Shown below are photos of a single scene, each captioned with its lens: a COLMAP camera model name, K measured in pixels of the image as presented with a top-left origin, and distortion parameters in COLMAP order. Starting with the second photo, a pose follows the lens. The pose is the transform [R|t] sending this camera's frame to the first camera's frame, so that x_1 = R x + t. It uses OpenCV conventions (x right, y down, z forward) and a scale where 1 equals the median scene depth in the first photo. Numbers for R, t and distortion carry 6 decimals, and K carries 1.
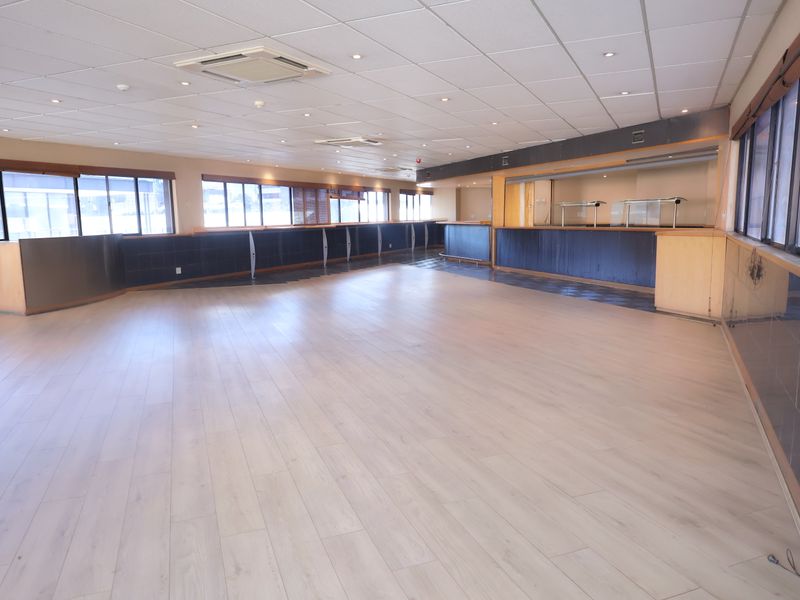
lens RADIAL K [[582.3, 0, 400.0], [0, 582.3, 300.0], [0, 0, 1]] dist [0.008613, -0.000992]
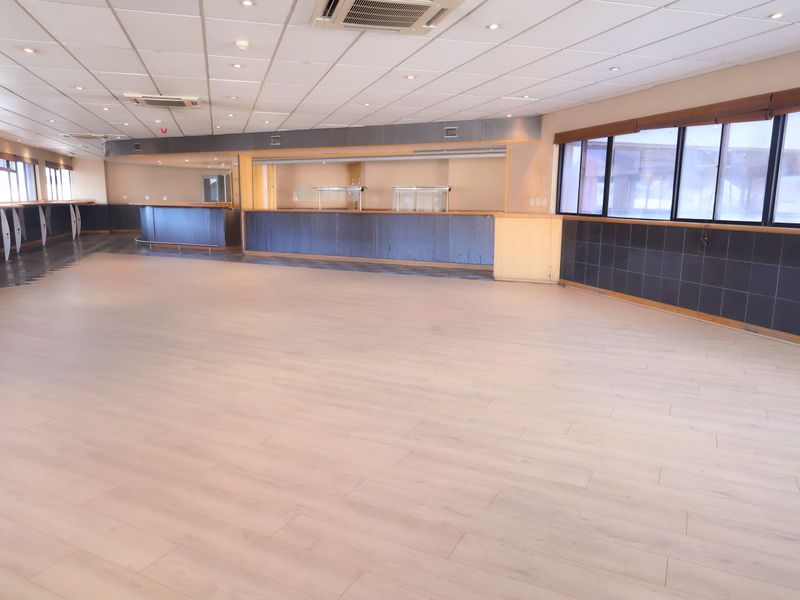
lens RADIAL K [[582.3, 0, 400.0], [0, 582.3, 300.0], [0, 0, 1]] dist [0.008613, -0.000992]
pose [[0.741627, -0.092795, 0.664363, -0.338361], [0.075957, 0.995633, 0.054276, -0.013774], [-0.666499, 0.010210, 0.745436, 0.152942]]
